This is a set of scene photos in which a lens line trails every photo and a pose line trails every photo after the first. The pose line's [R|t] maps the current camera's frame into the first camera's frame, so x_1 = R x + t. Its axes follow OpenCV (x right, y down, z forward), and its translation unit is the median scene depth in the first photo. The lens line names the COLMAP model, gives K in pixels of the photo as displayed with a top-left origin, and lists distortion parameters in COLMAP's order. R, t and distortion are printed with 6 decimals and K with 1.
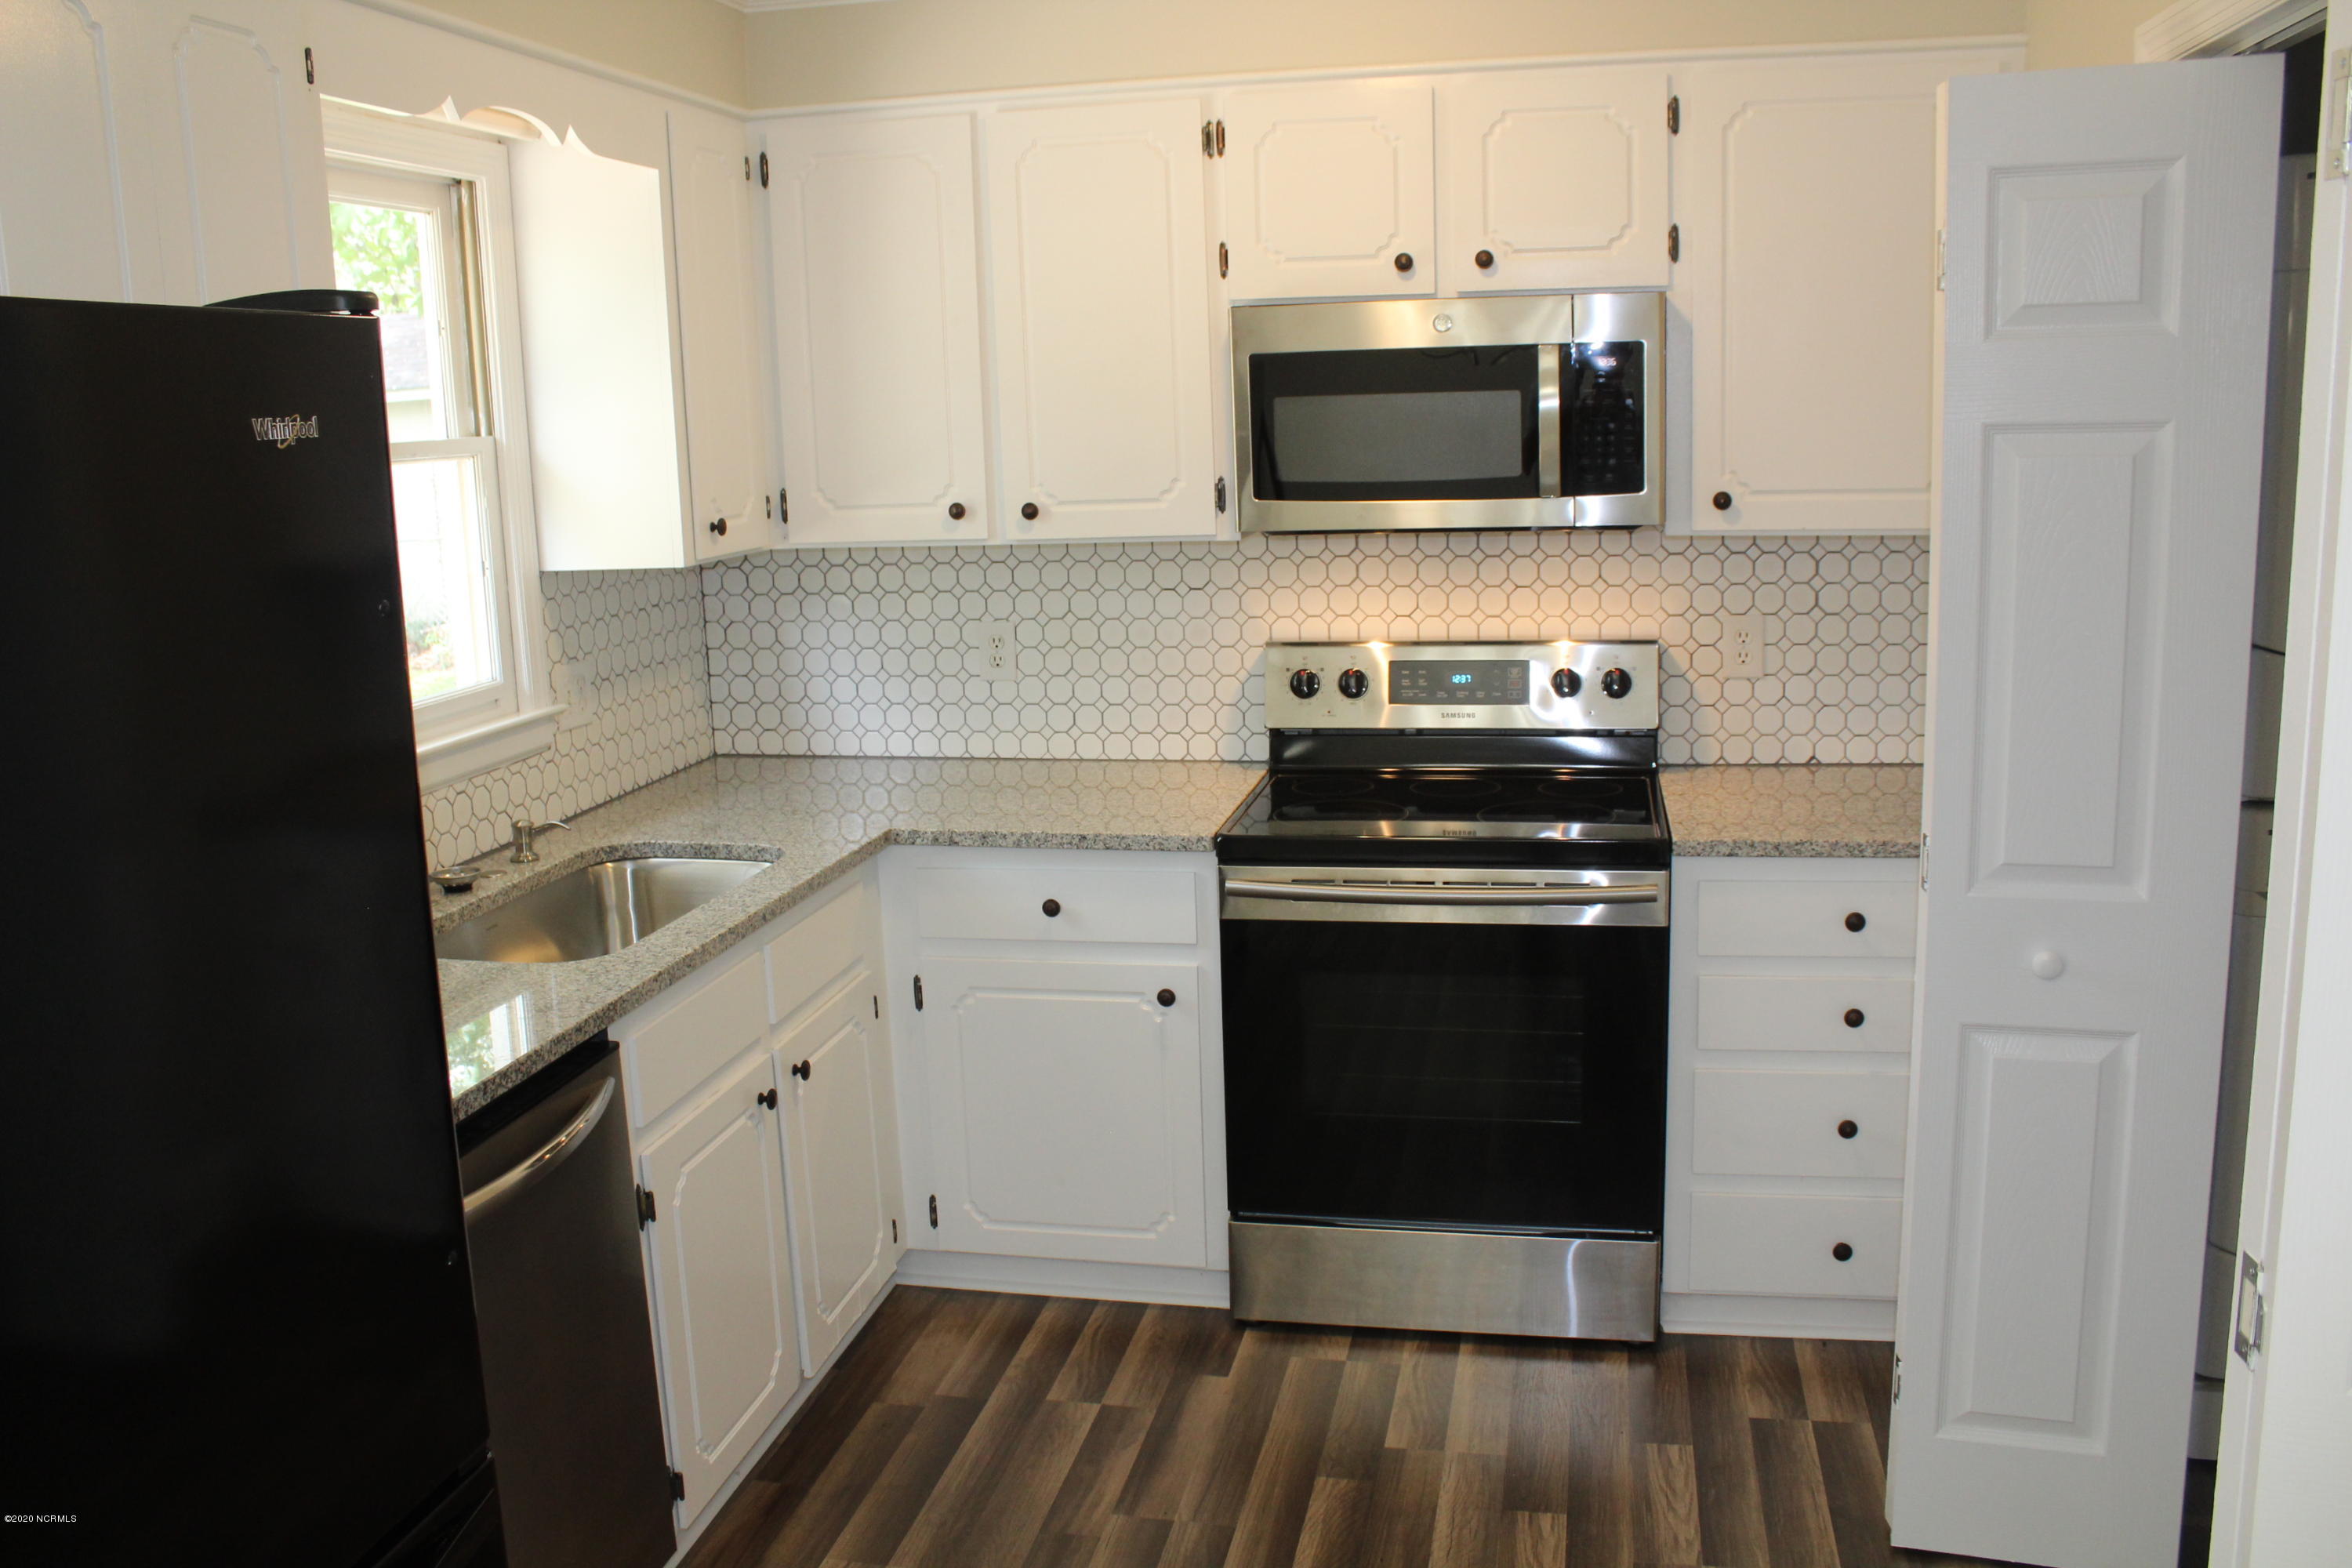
lens RADIAL K [[1946.9, 0, 1168.5], [0, 1946.9, 775.8], [0, 0, 1]] dist [-0.162634, 0.134850]
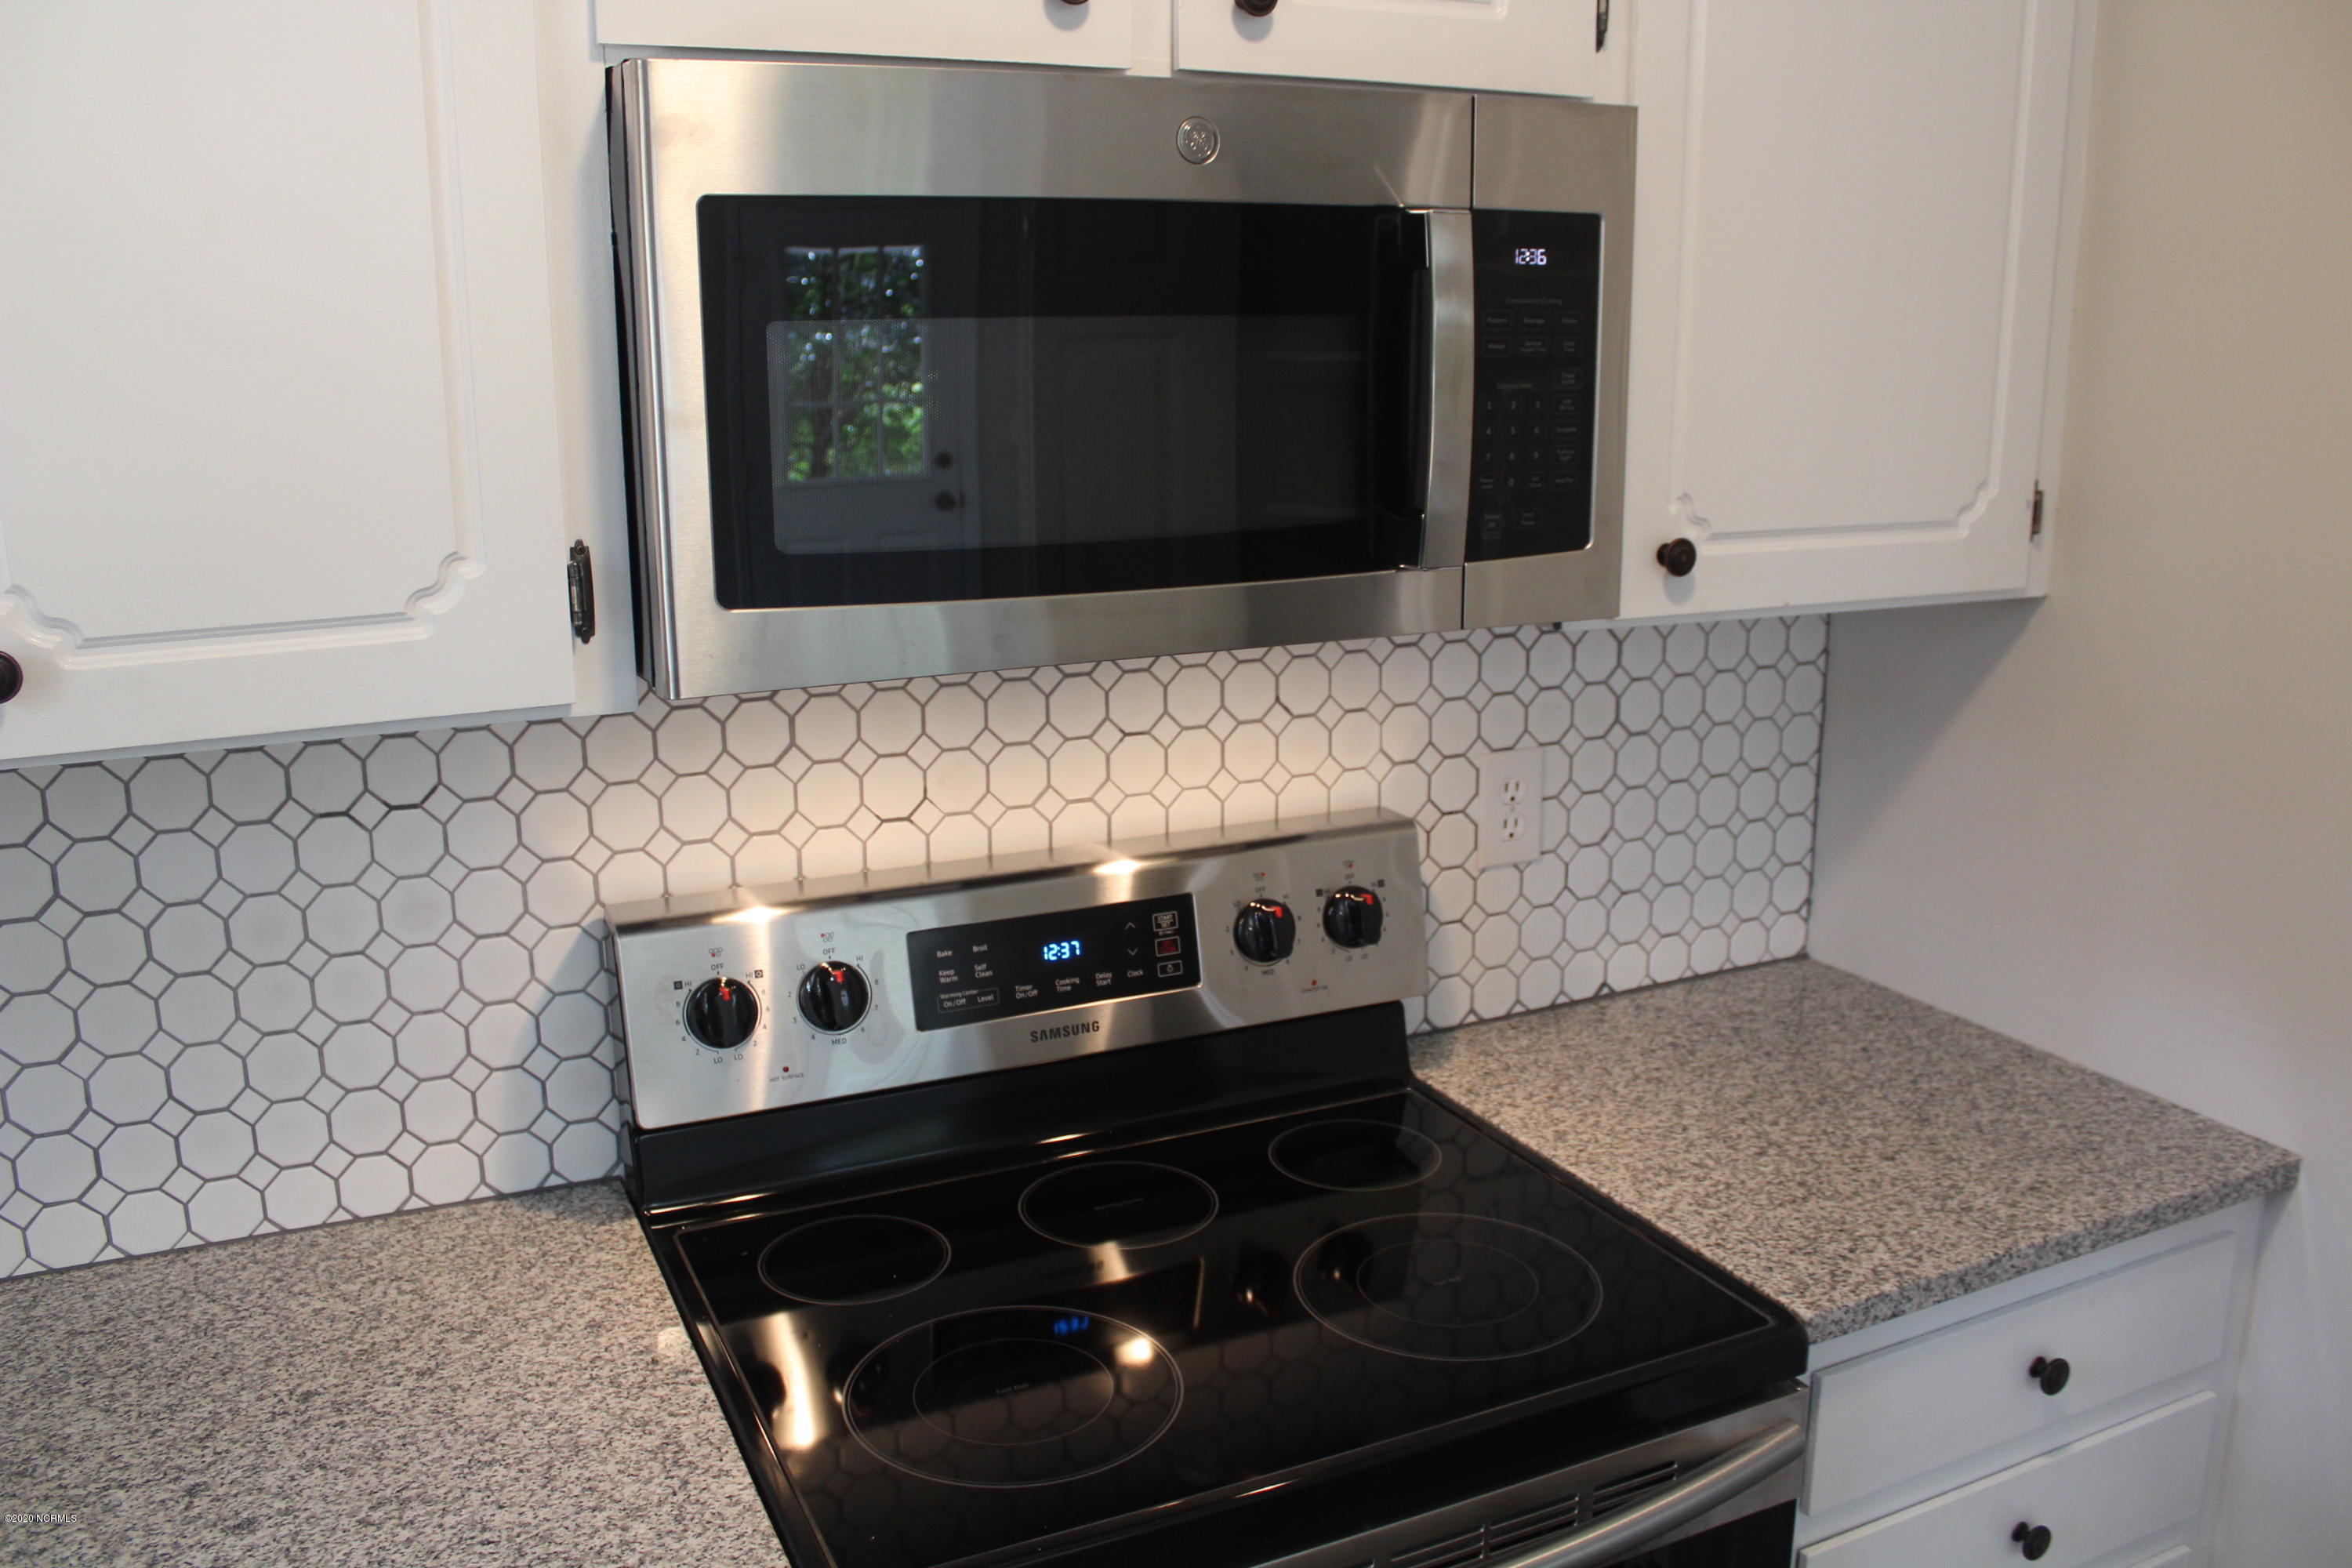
lens RADIAL K [[1946.9, 0, 1187.4], [0, 1946.9, 784.3], [0, 0, 1]] dist [-0.162634, 0.134850]
pose [[0.794486, -0.111435, 0.596972, -0.099186], [0.094408, 0.993733, 0.059853, -0.118188], [-0.599900, 0.008806, 0.800027, 0.636431]]
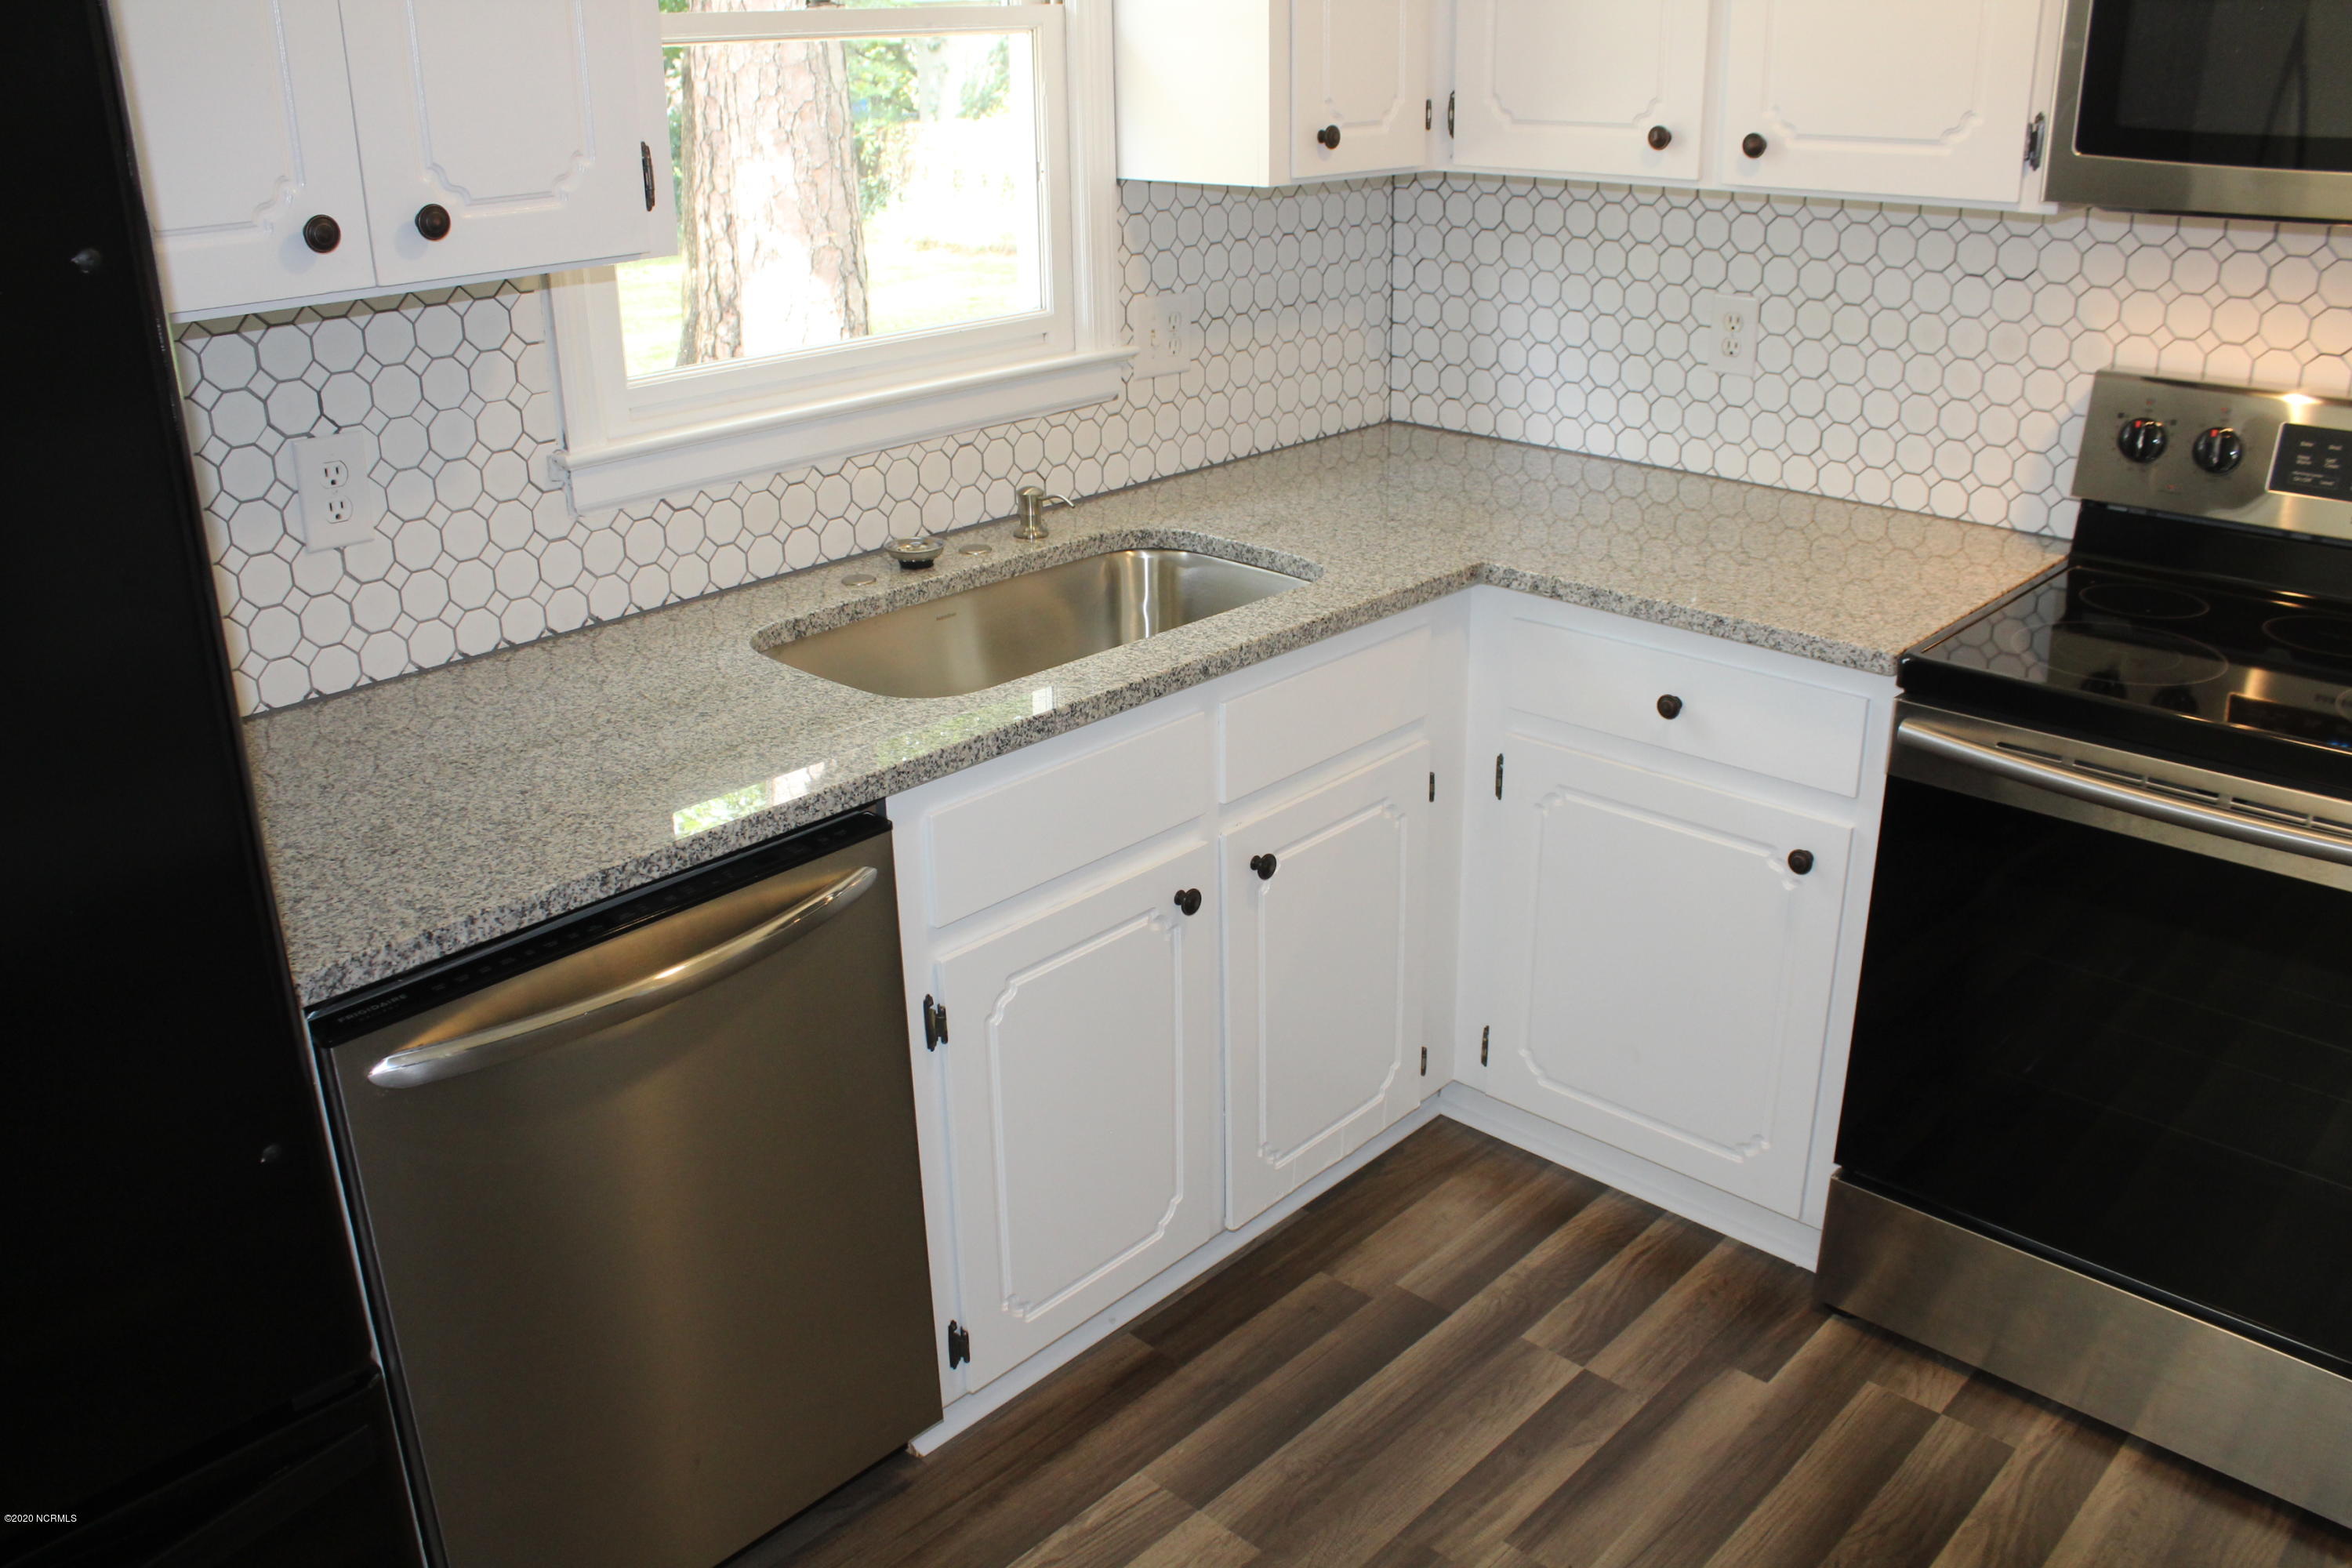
lens RADIAL K [[1946.9, 0, 1160.4], [0, 1946.9, 772.1], [0, 0, 1]] dist [-0.162634, 0.134850]
pose [[0.856526, 0.207700, -0.472465, 0.115491], [-0.111343, 0.968254, 0.223801, -0.045564], [0.503950, -0.139086, 0.852461, 0.272461]]
